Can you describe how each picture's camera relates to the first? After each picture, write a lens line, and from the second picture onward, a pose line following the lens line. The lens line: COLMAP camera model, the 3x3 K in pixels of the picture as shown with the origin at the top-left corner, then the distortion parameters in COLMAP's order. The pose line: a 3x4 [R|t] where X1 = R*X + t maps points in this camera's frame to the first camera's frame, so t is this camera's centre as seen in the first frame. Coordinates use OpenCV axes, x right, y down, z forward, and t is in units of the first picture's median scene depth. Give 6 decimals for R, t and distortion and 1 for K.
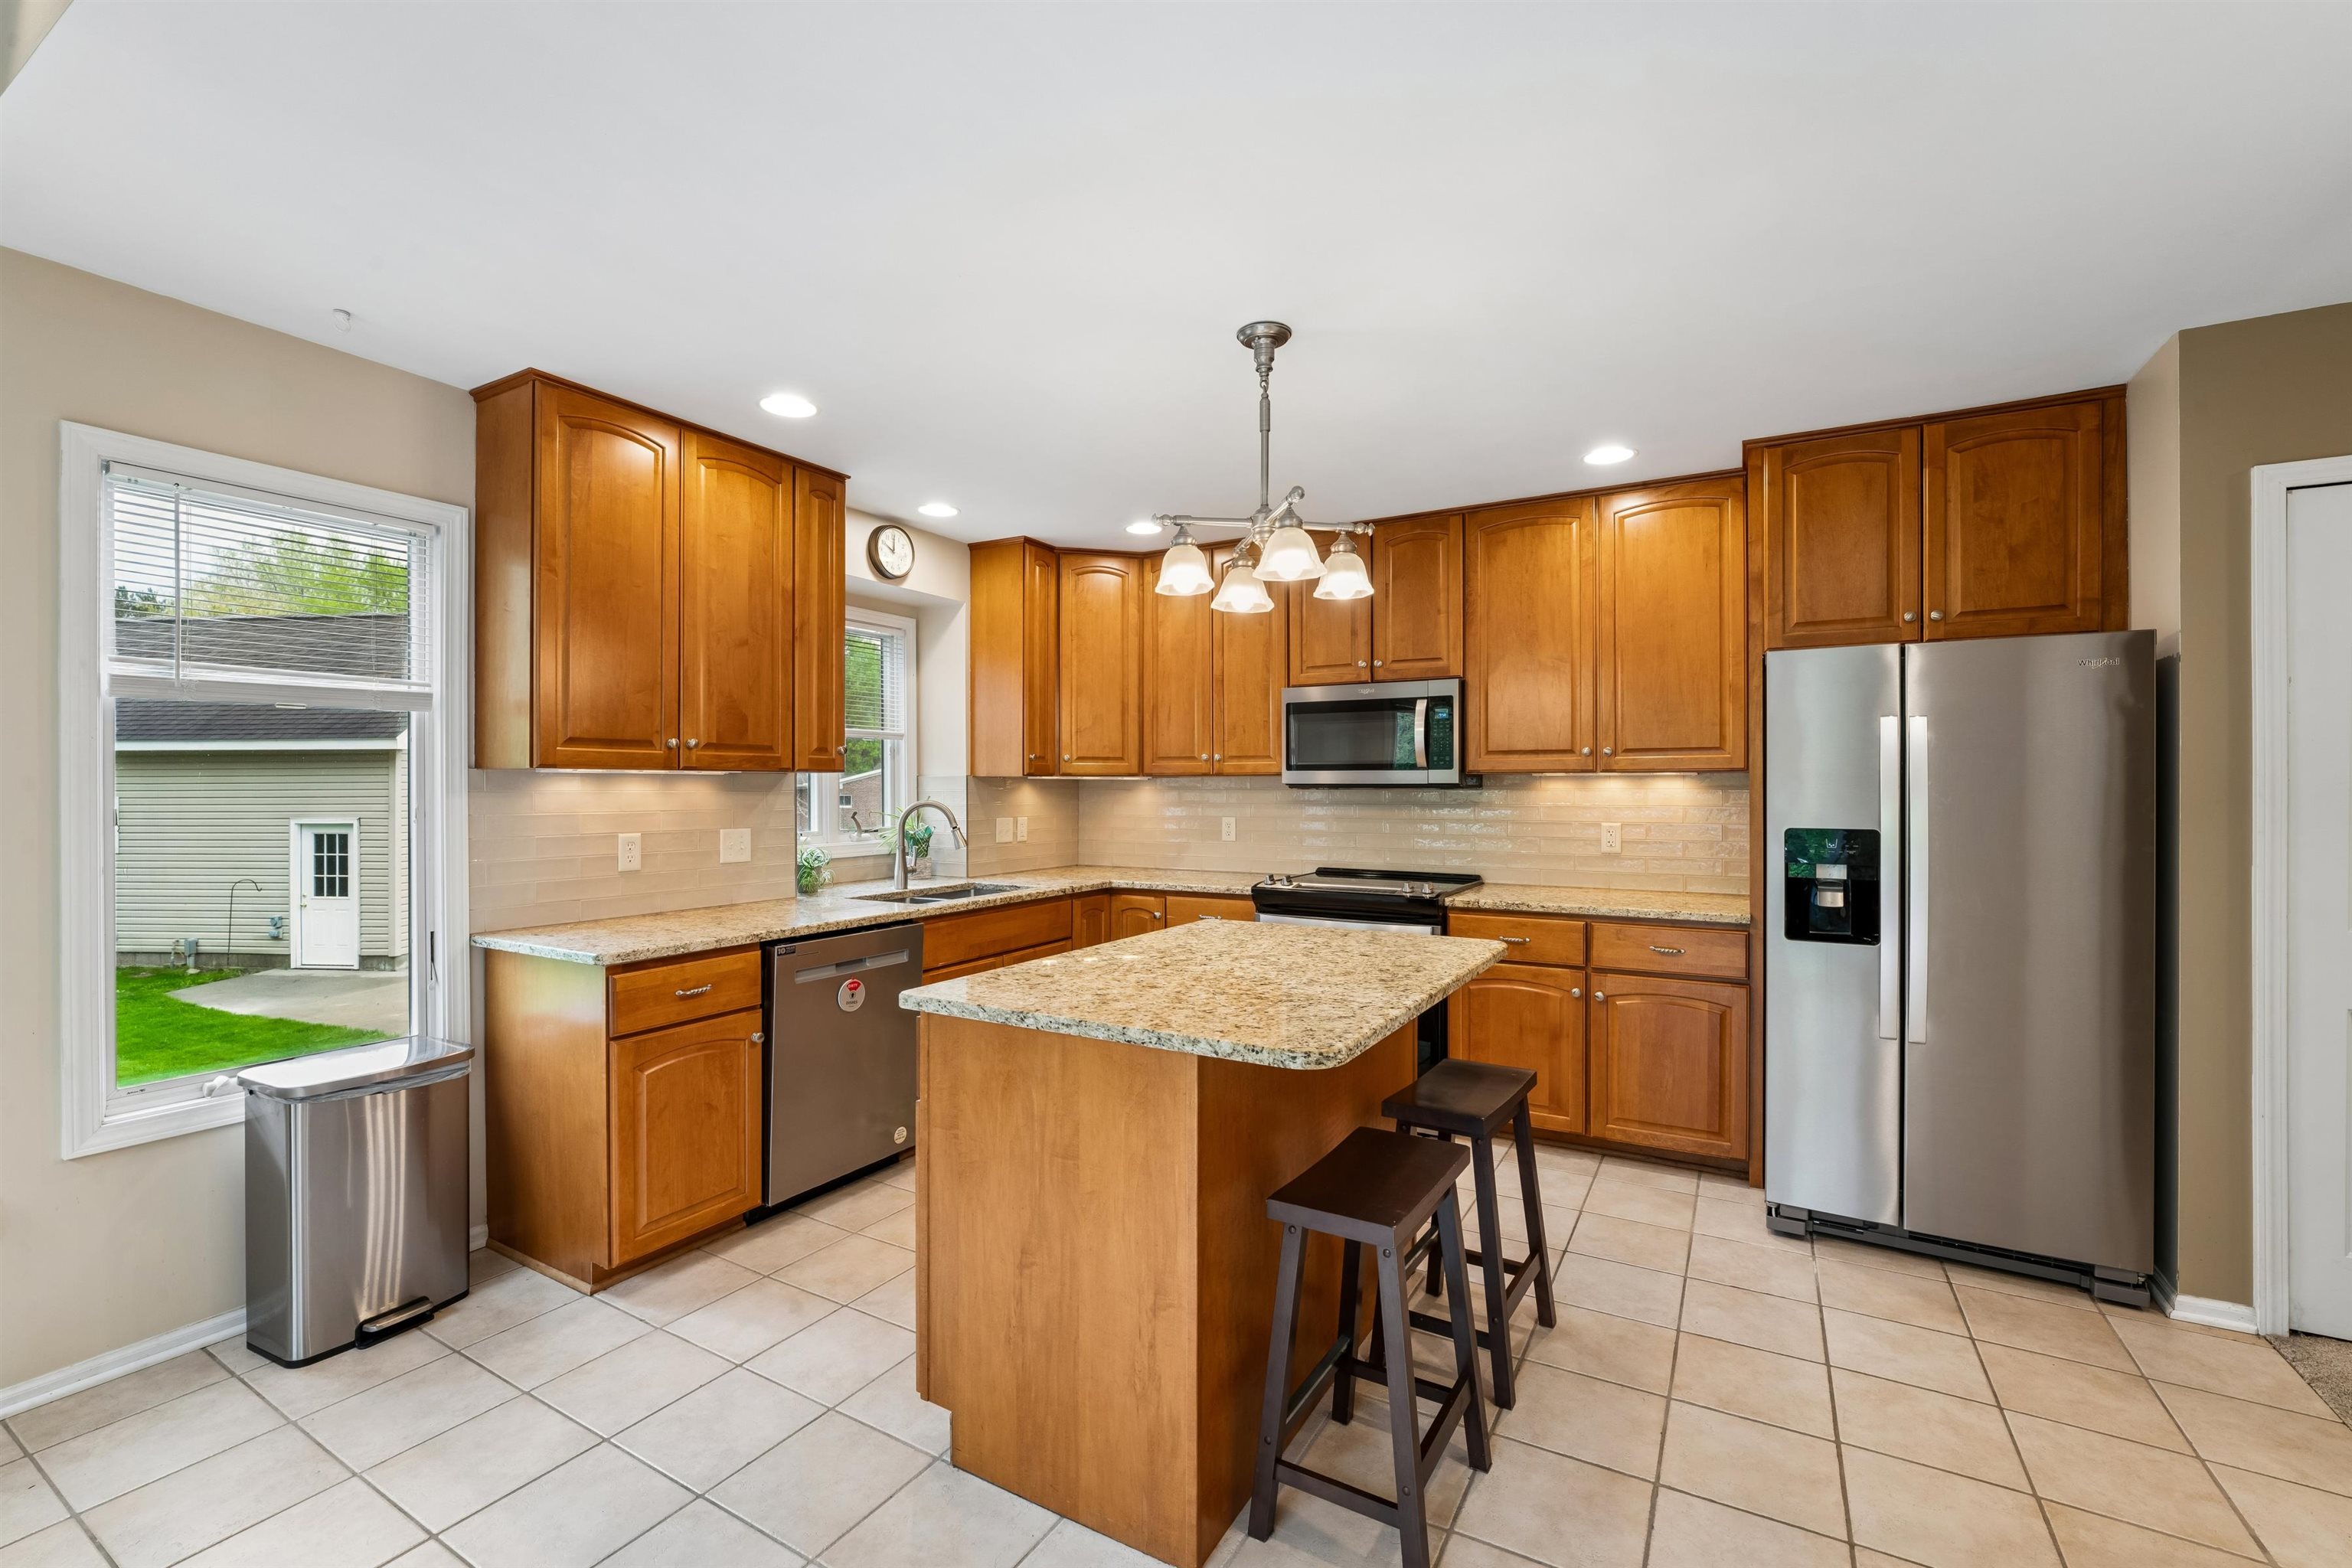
lens RADIAL K [[1011.4, 0, 1176.0], [0, 1011.4, 784.0], [0, 0, 1]] dist [-0.000862, -0.000695]
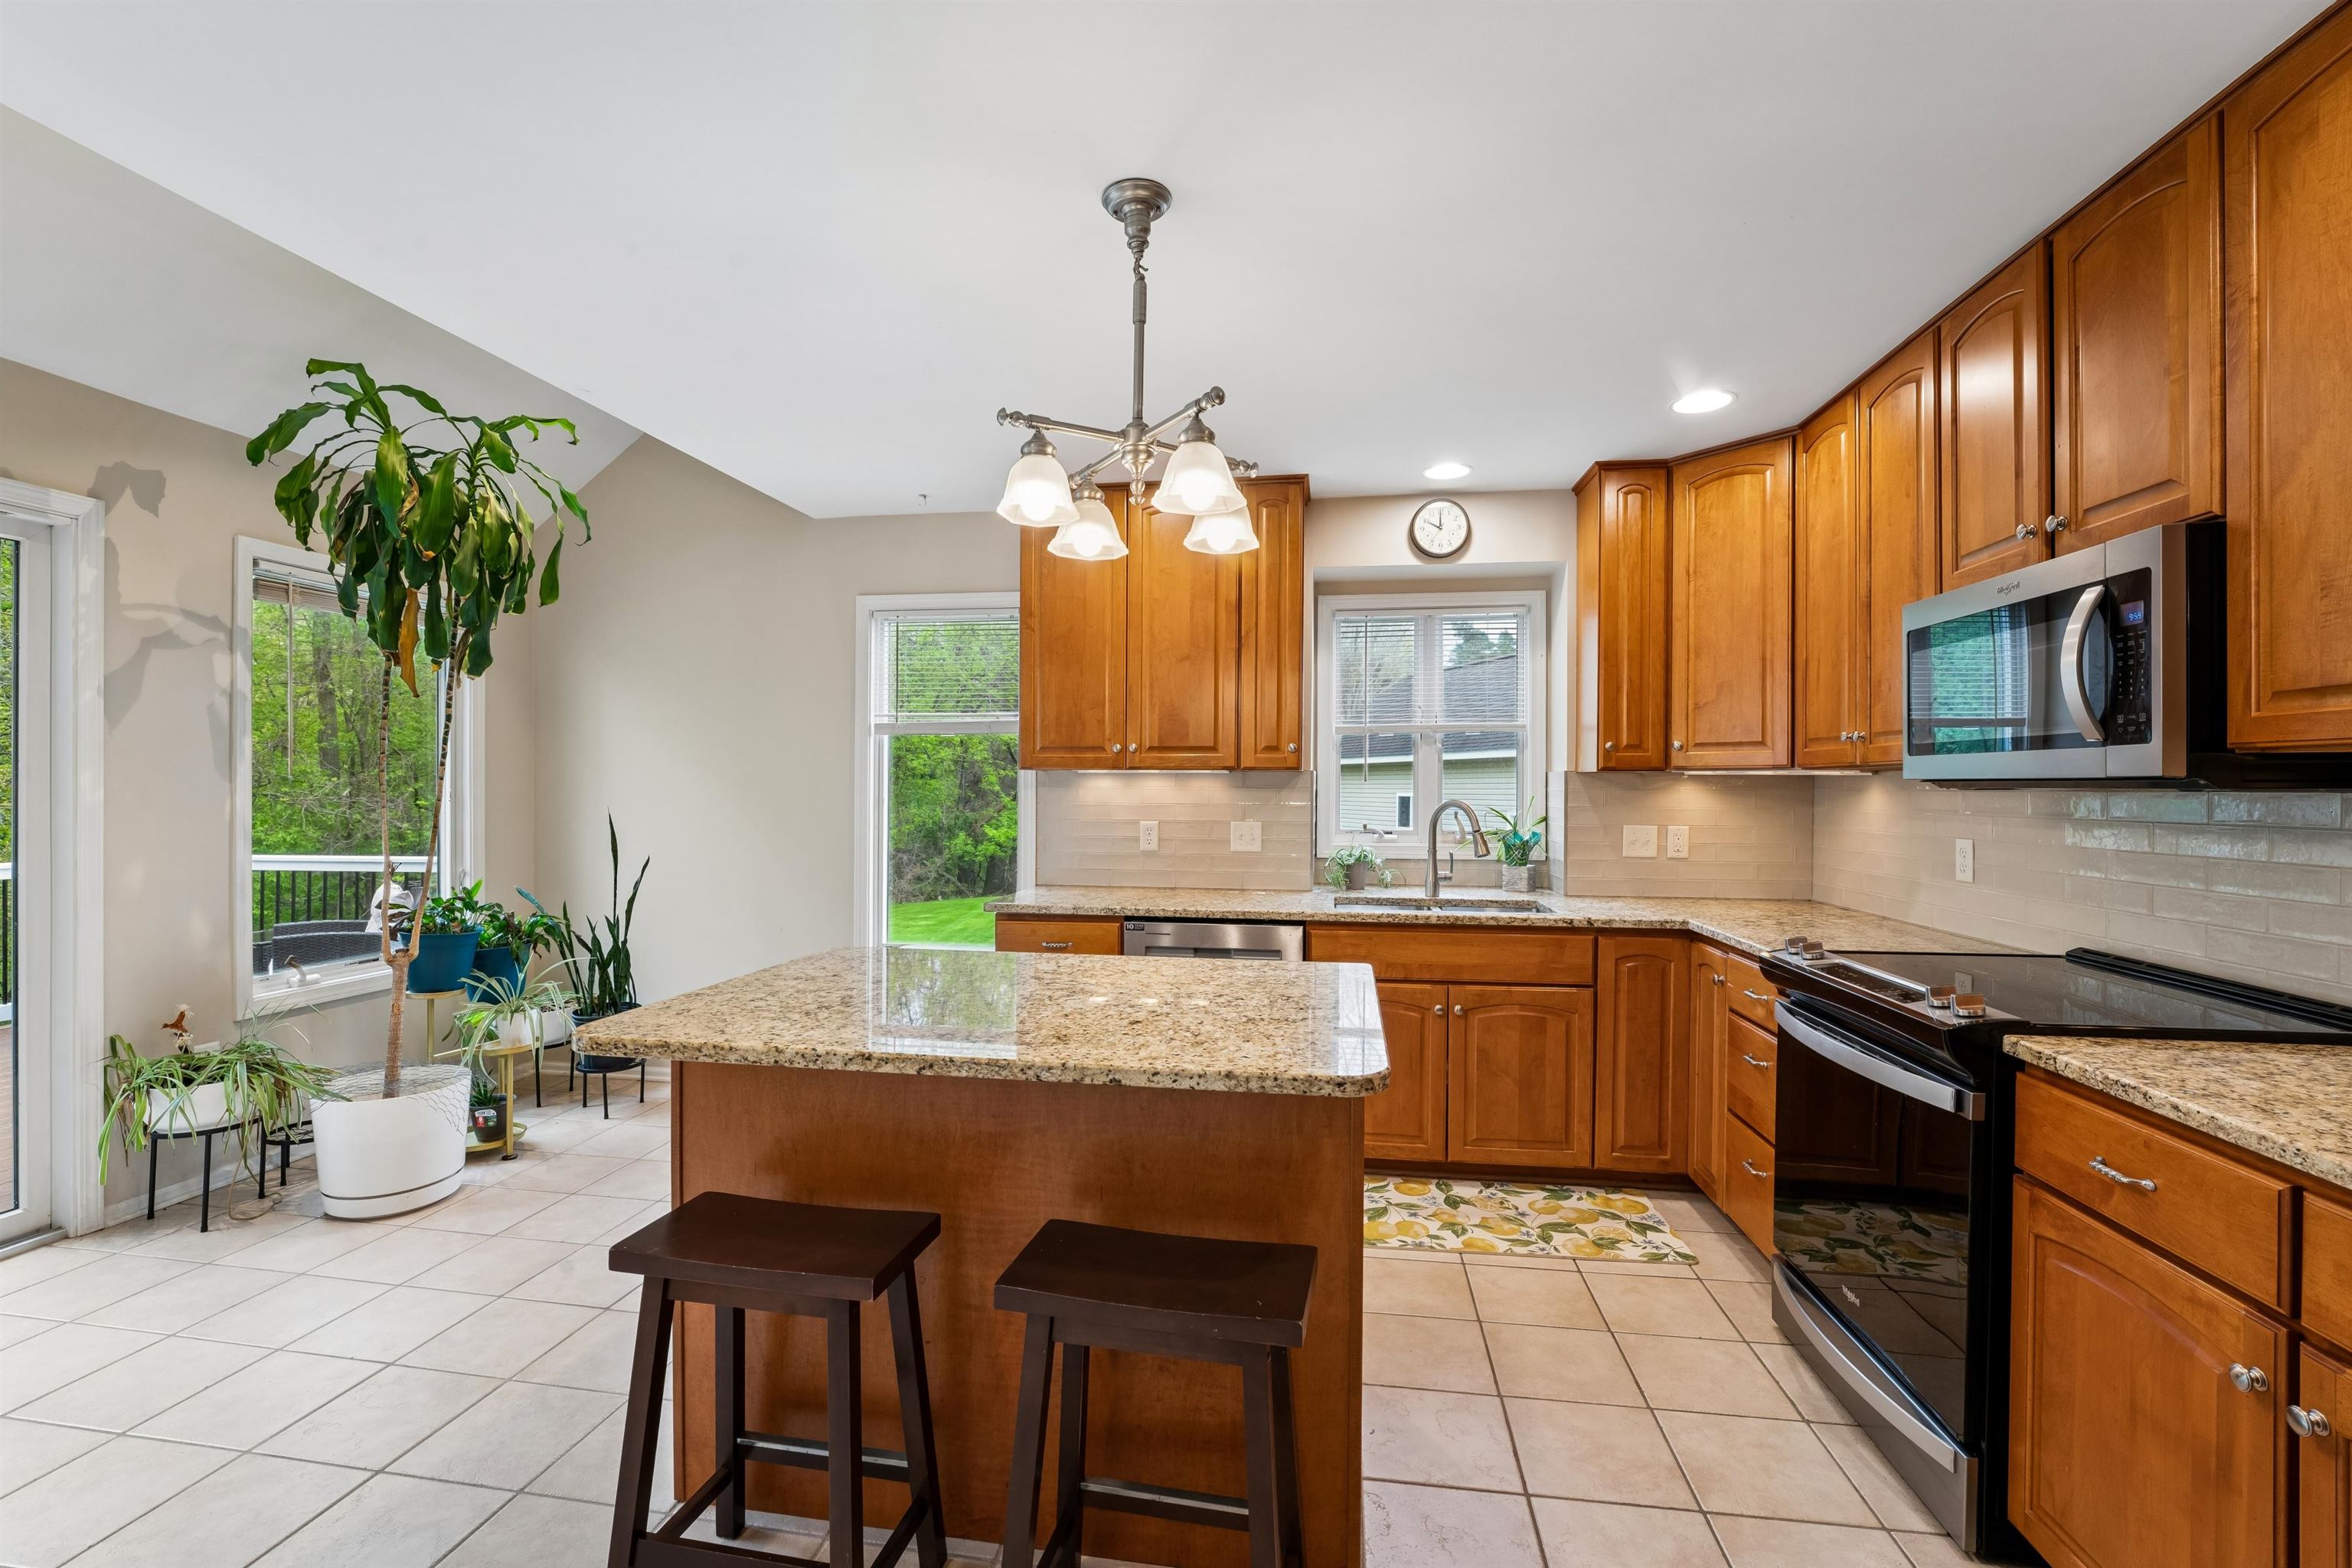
lens RADIAL K [[1011.4, 0, 1176.0], [0, 1011.4, 784.0], [0, 0, 1]] dist [-0.000862, -0.000695]
pose [[0.362068, 0.001002, -0.932151, 0.574707], [-0.000701, 0.999999, 0.000803, 0.002099], [0.932151, 0.000362, 0.362069, 0.521959]]
